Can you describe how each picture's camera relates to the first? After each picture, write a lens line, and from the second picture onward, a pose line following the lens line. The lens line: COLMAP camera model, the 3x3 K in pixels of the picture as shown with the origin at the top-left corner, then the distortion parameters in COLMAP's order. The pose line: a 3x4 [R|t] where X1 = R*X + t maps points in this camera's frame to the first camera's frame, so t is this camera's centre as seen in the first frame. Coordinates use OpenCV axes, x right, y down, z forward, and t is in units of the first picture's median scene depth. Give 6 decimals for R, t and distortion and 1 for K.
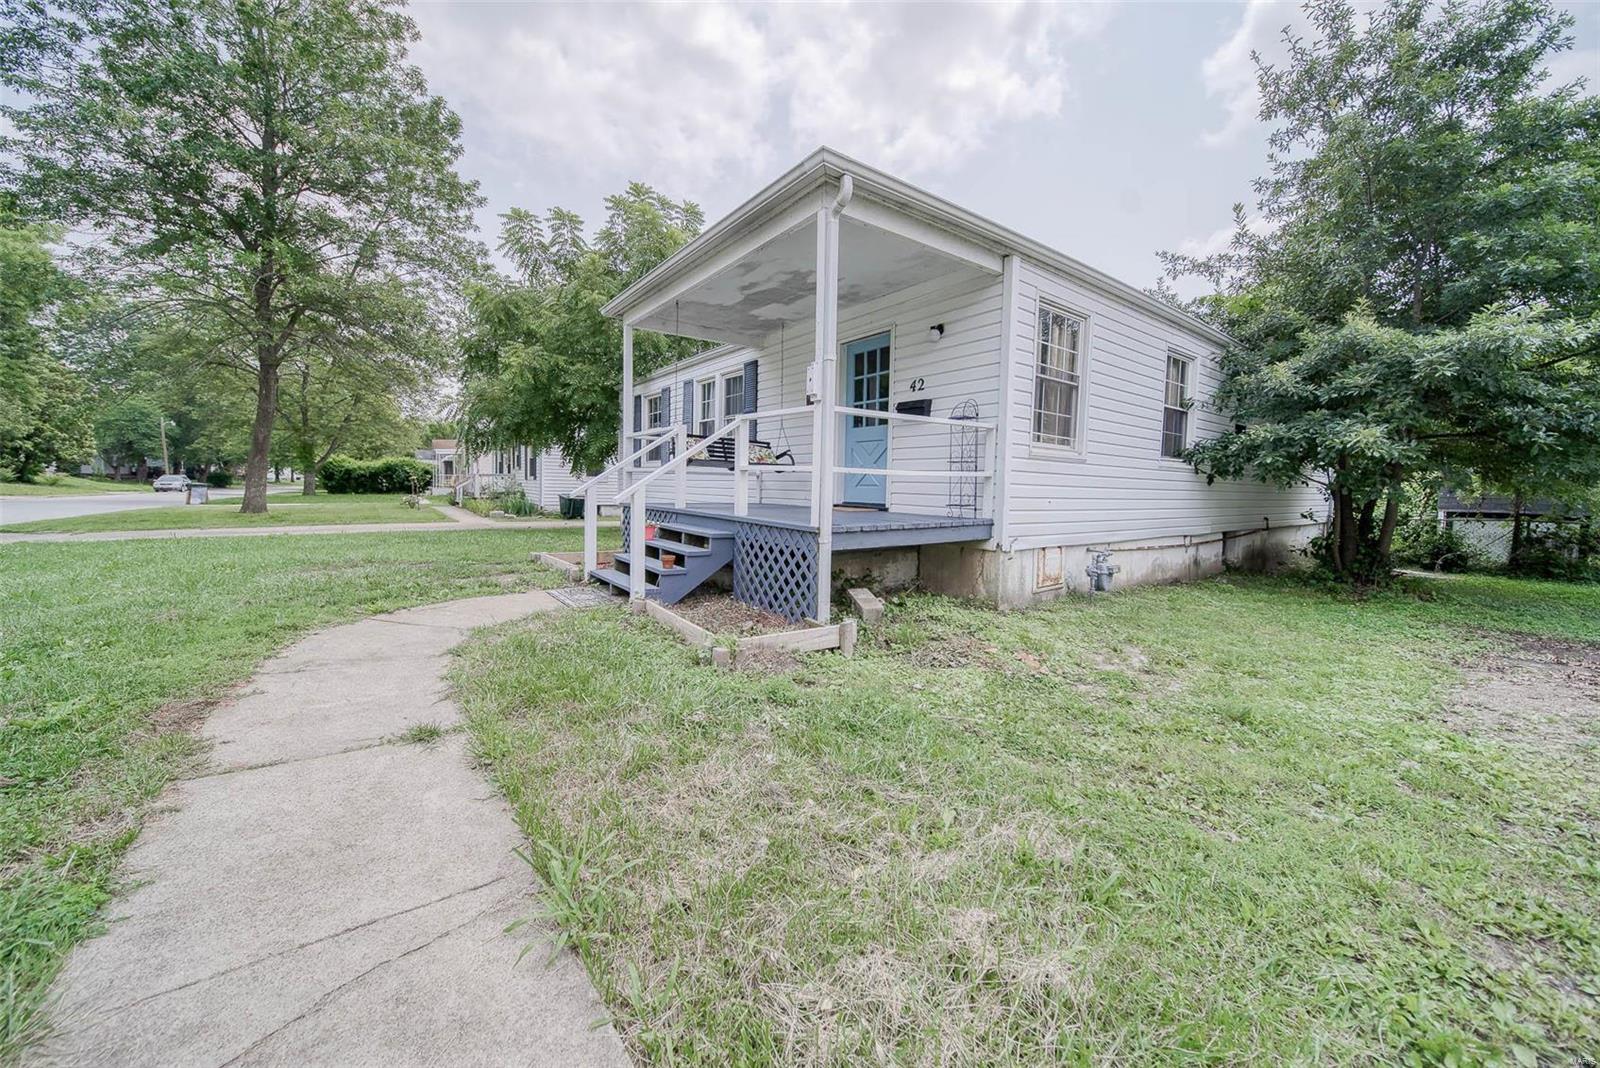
lens RADIAL K [[594.2, 0, 814.4], [0, 594.2, 503.8], [0, 0, 1]] dist [0.000874, -0.000862]
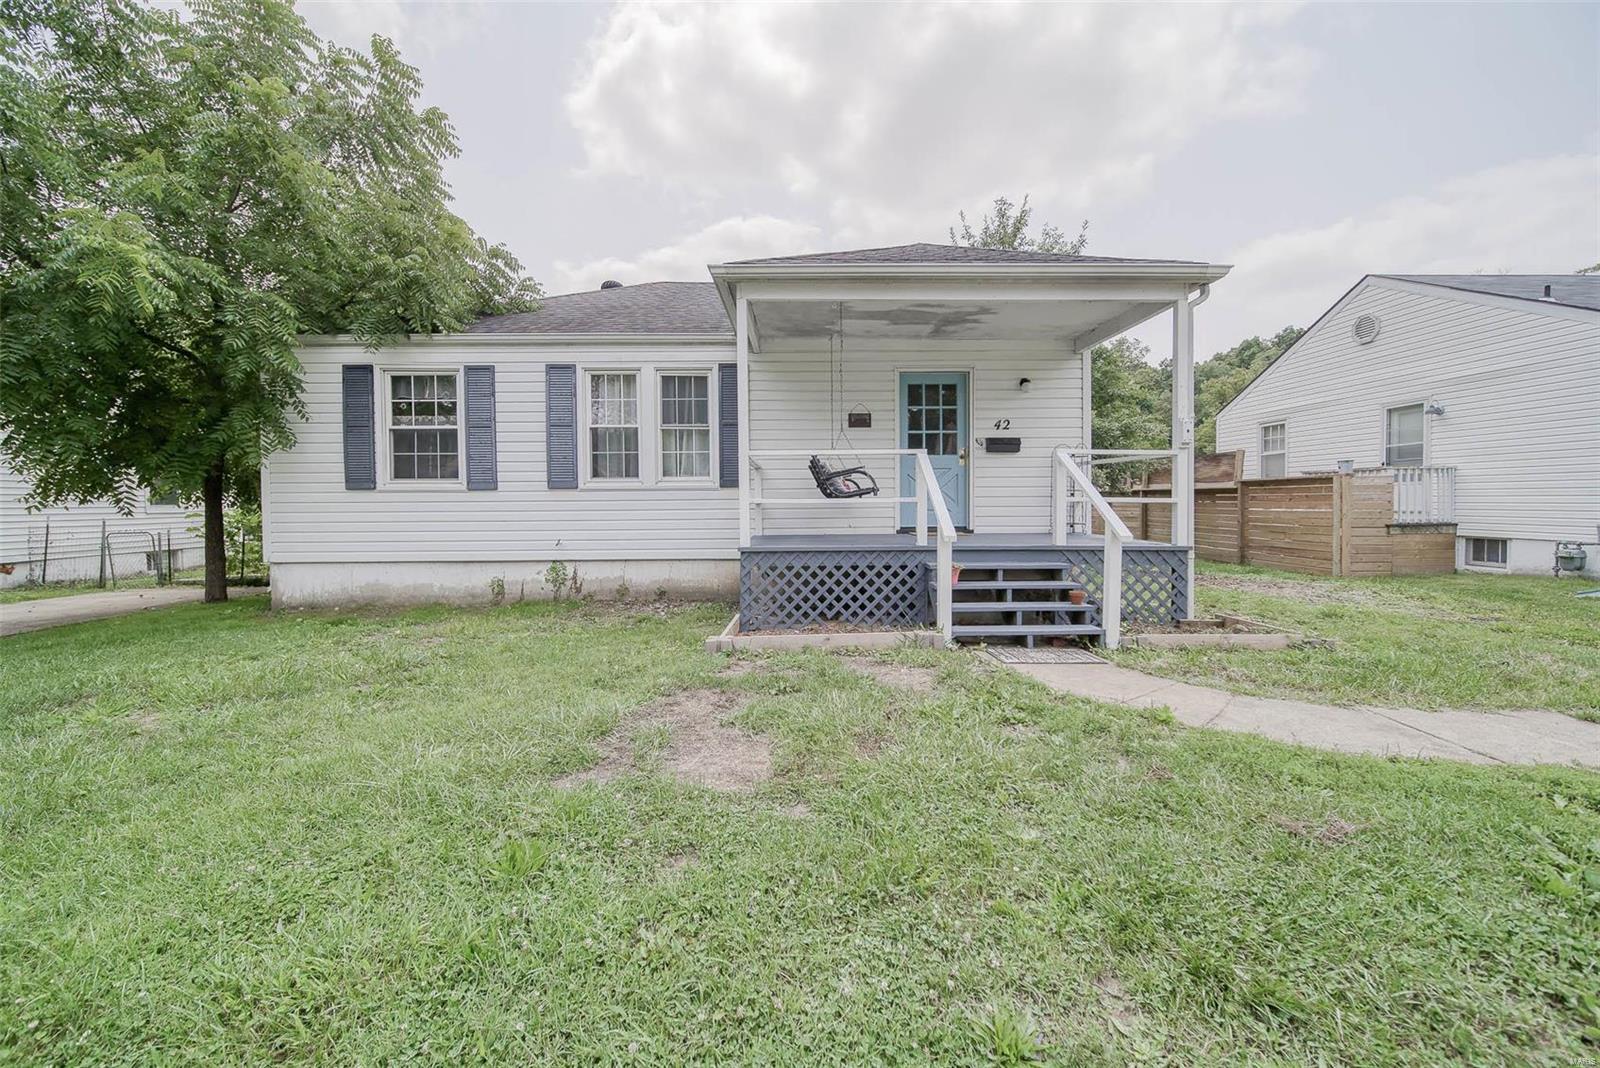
lens RADIAL K [[594.2, 0, 799.4], [0, 594.2, 511.9], [0, 0, 1]] dist [0.000874, -0.000862]
pose [[0.598538, -0.033364, 0.800399, -0.718057], [0.039179, 0.999156, 0.012351, -0.039541], [-0.800136, 0.023967, 0.599340, 0.432873]]
